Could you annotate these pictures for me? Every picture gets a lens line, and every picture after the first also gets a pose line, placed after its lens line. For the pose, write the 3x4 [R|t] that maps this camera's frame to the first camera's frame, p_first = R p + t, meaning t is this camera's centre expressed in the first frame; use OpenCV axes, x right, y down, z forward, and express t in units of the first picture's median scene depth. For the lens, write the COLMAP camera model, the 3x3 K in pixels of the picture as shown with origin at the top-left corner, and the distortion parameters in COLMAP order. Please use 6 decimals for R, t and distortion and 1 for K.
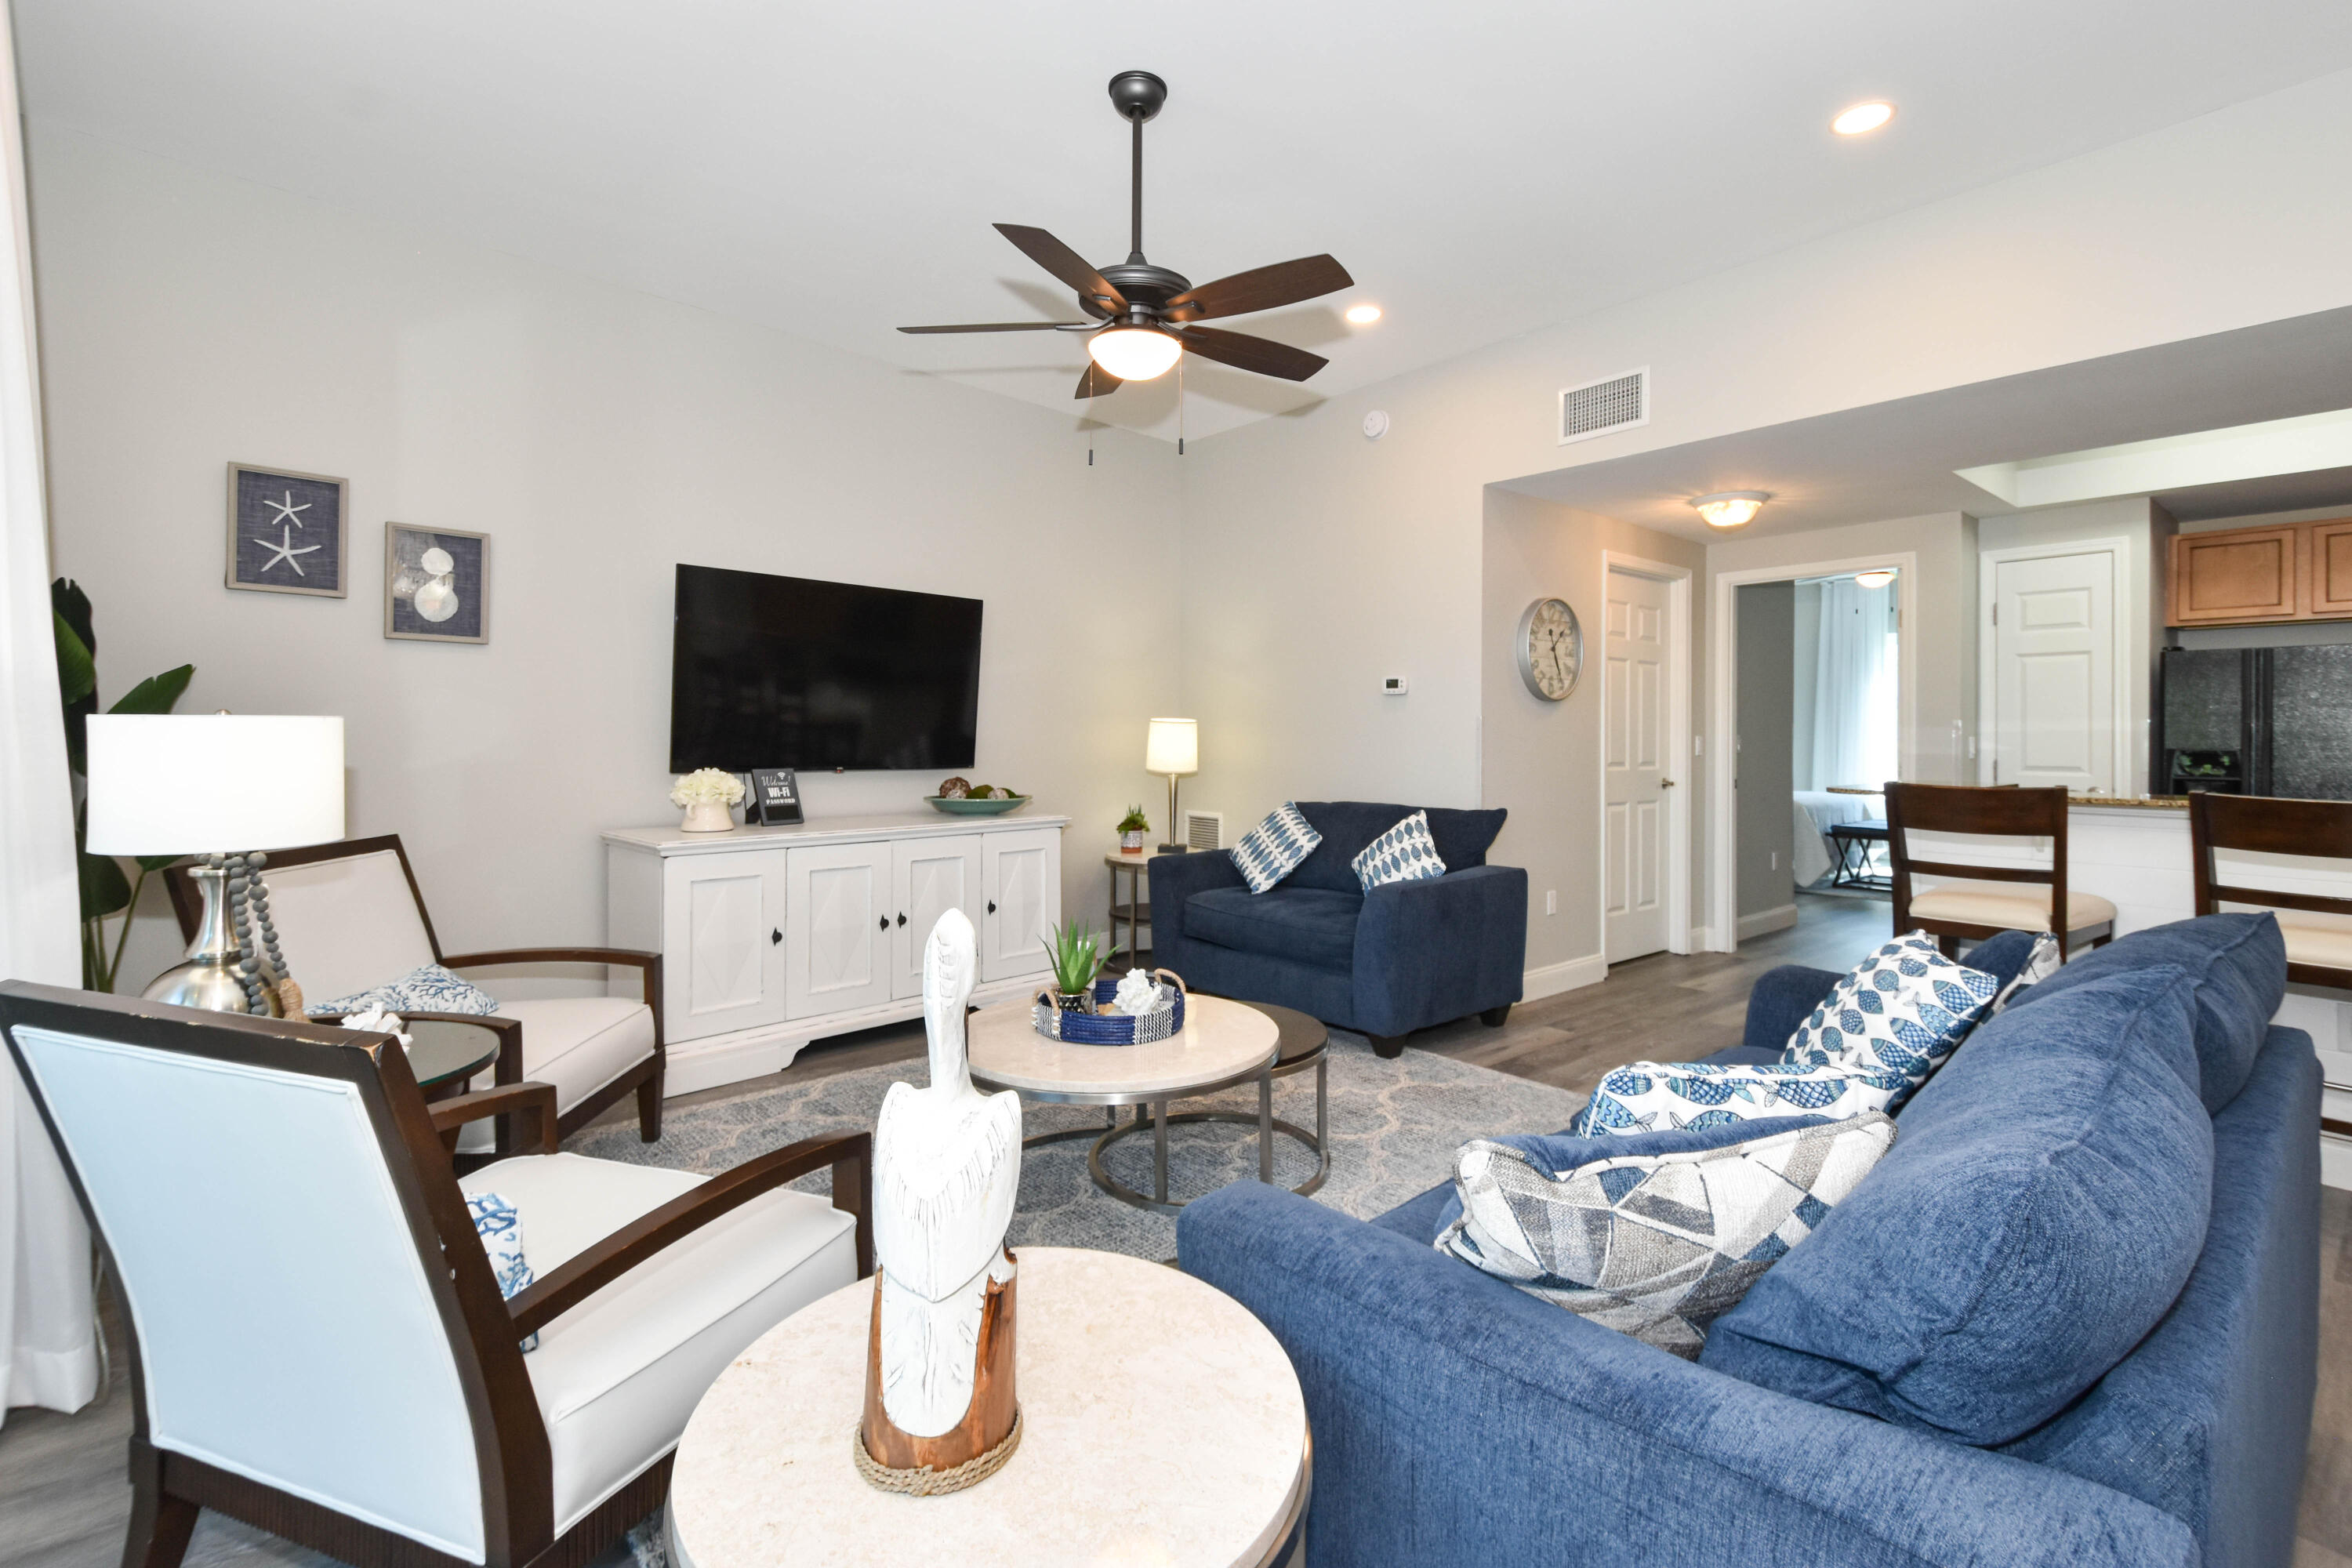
lens RADIAL K [[1047.1, 0, 1173.4], [0, 1047.1, 730.6], [0, 0, 1]] dist [0.003113, 0.000197]
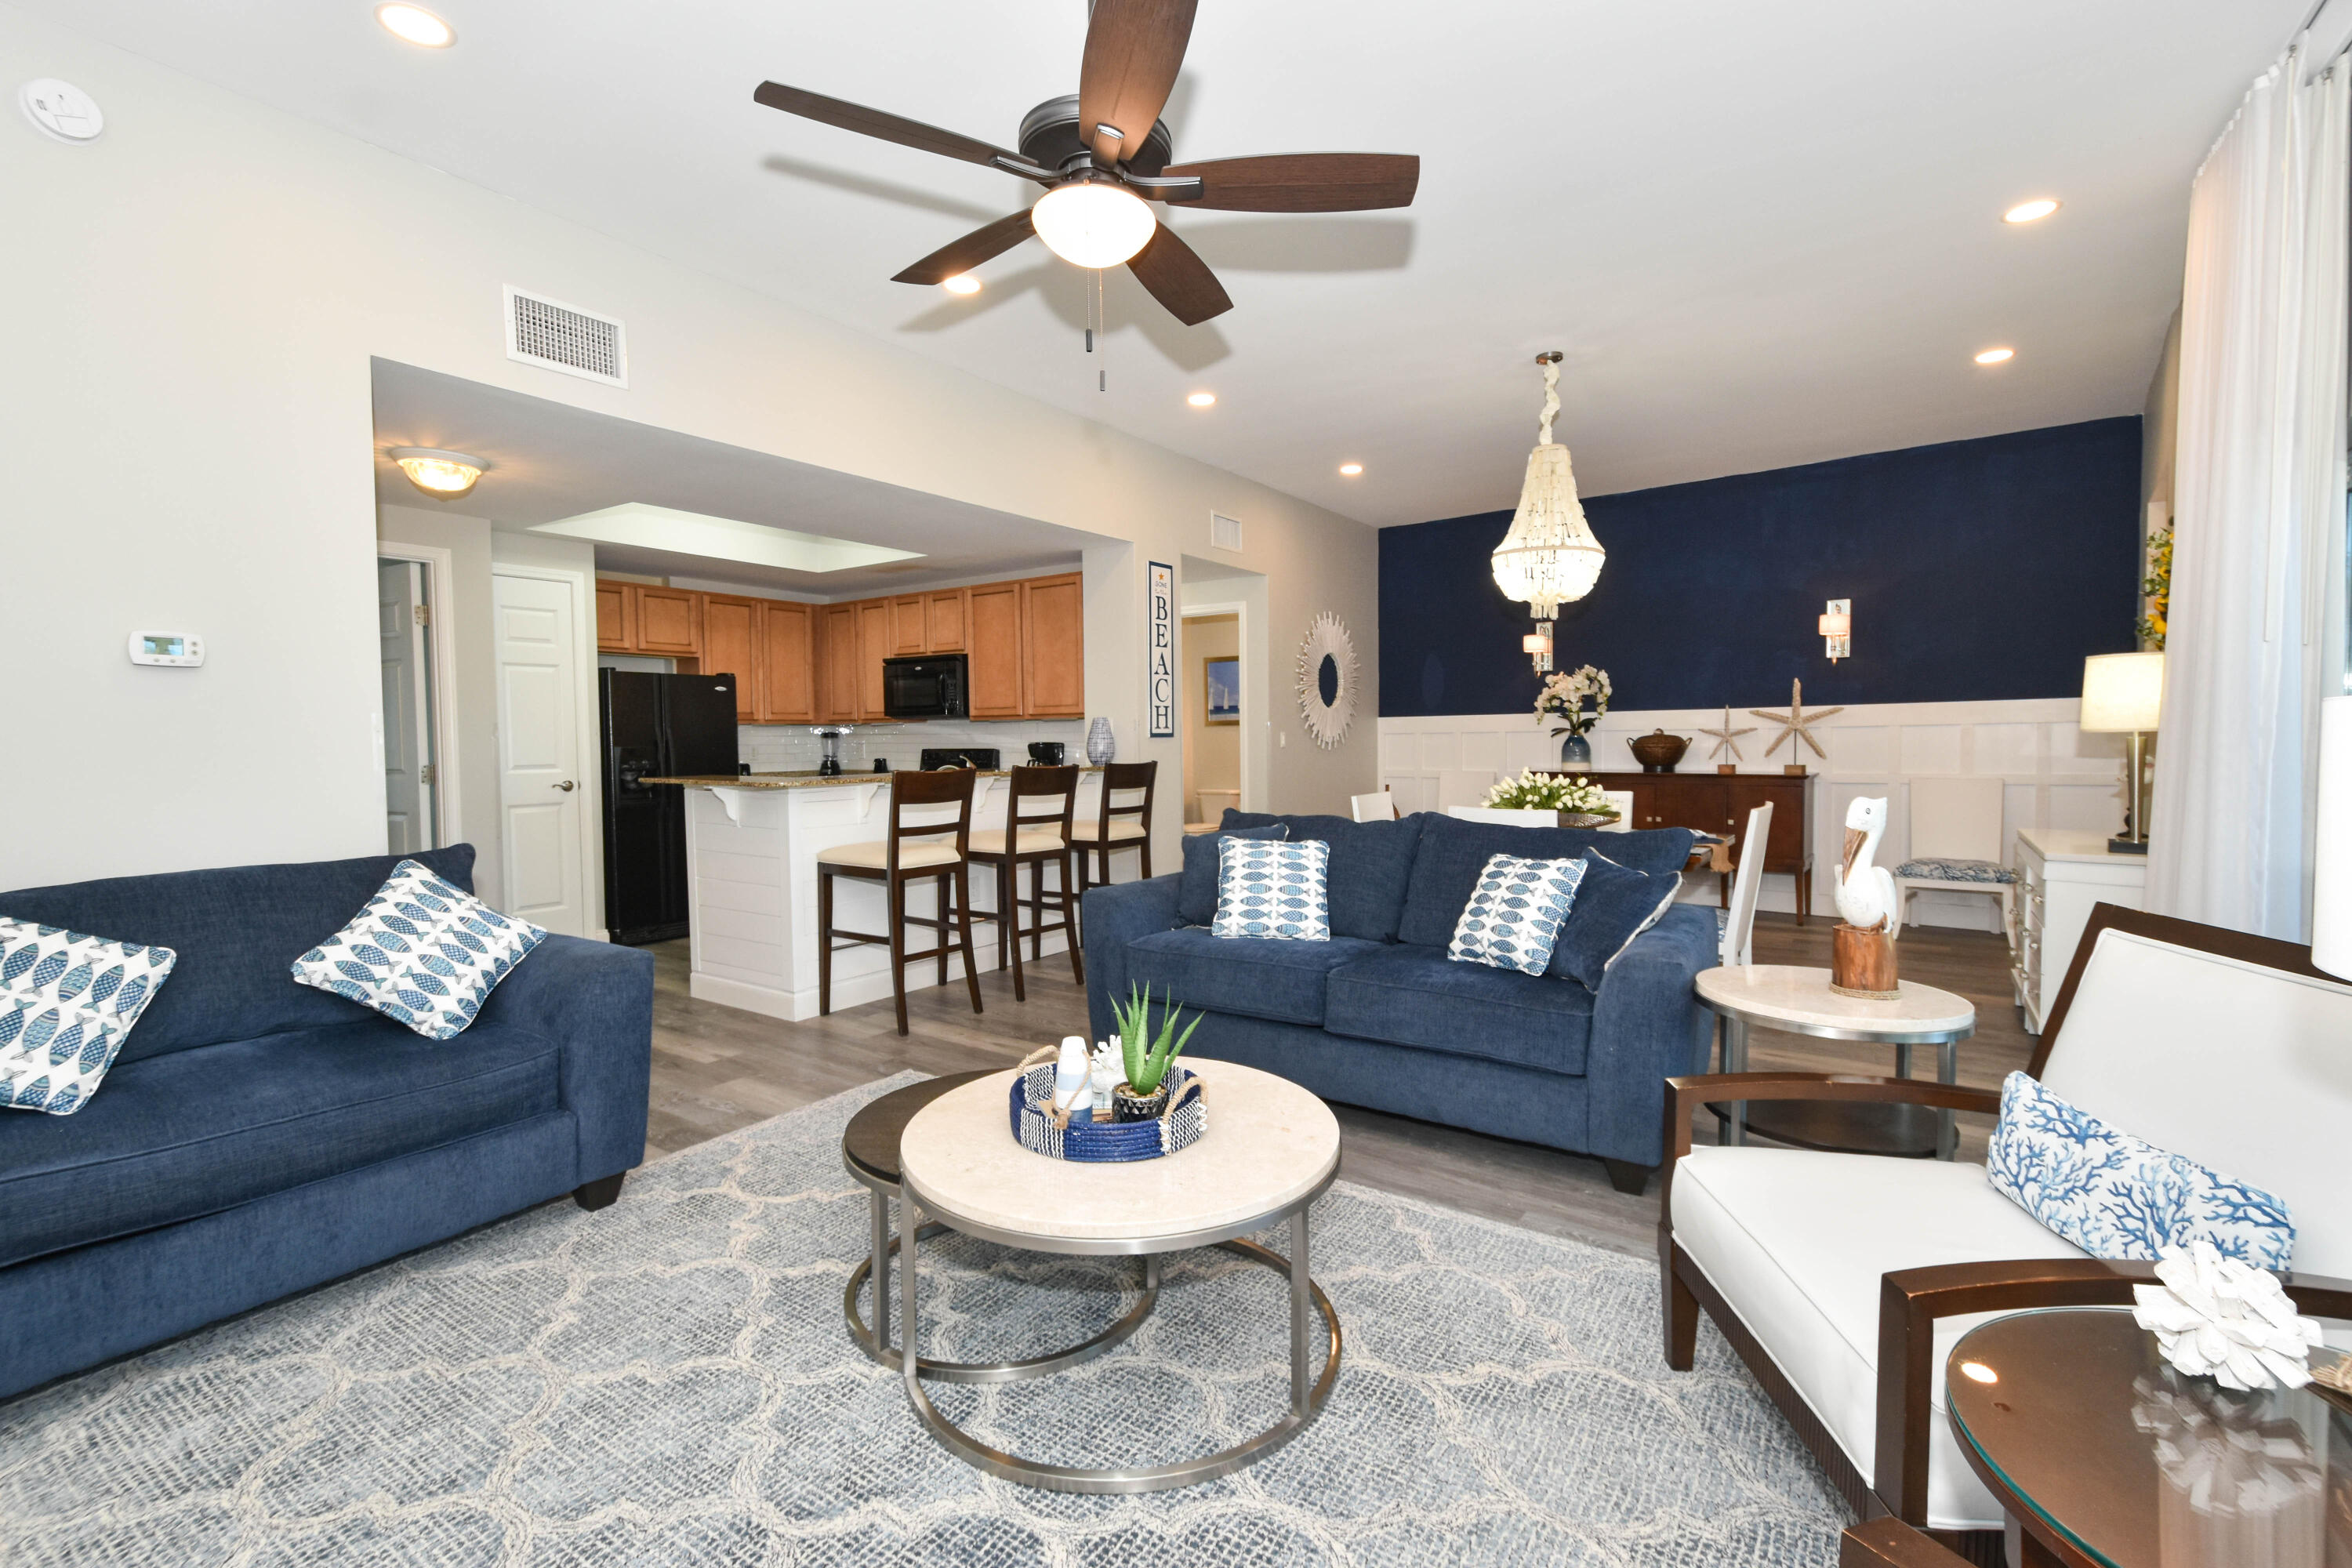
lens RADIAL K [[1039.4, 0, 1168.3], [0, 1039.4, 789.0], [0, 0, 1]] dist [0.002880, 0.000211]
pose [[-0.262579, -0.055920, 0.963289, -0.481334], [0.002175, 0.998282, 0.058544, -0.005577], [-0.964908, 0.017467, -0.262006, 0.710515]]
